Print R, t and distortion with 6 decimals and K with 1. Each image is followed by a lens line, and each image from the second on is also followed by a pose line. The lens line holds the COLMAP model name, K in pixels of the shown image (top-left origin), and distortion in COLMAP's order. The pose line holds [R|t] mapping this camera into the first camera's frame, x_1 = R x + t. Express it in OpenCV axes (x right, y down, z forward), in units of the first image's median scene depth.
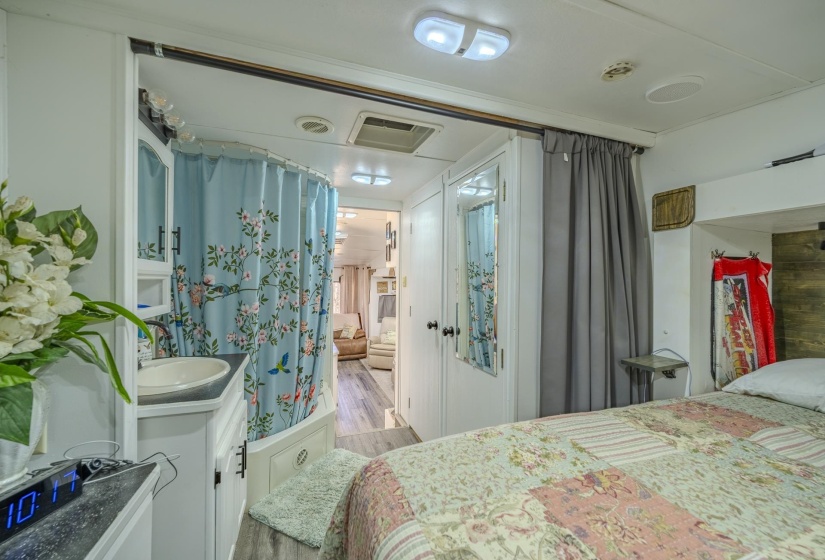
lens RADIAL K [[331.0, 0, 411.7], [0, 331.0, 280.7], [0, 0, 1]] dist [-0.000526, -0.000461]
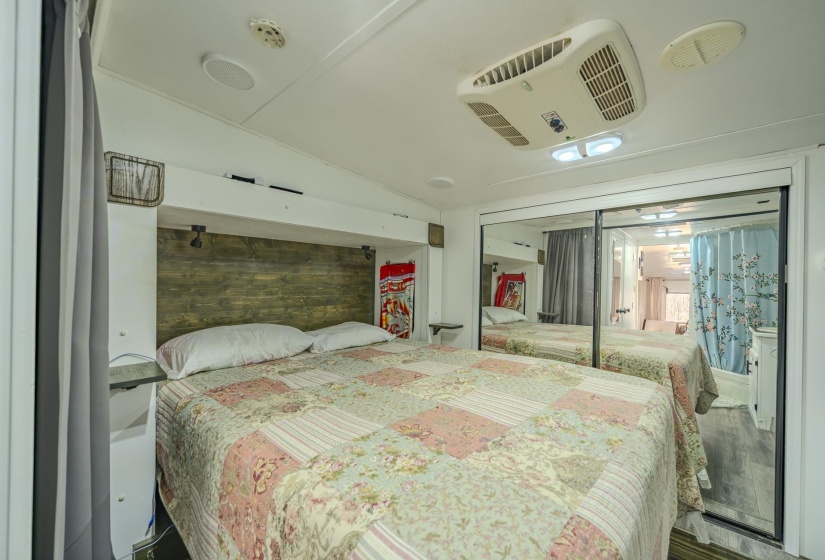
lens RADIAL K [[331.0, 0, 411.7], [0, 331.0, 280.7], [0, 0, 1]] dist [-0.000526, -0.000461]
pose [[-0.470467, -0.016653, 0.882261, -0.456684], [-0.018198, 0.999792, 0.009167, 0.016582], [-0.882230, -0.011743, -0.470672, 1.400634]]
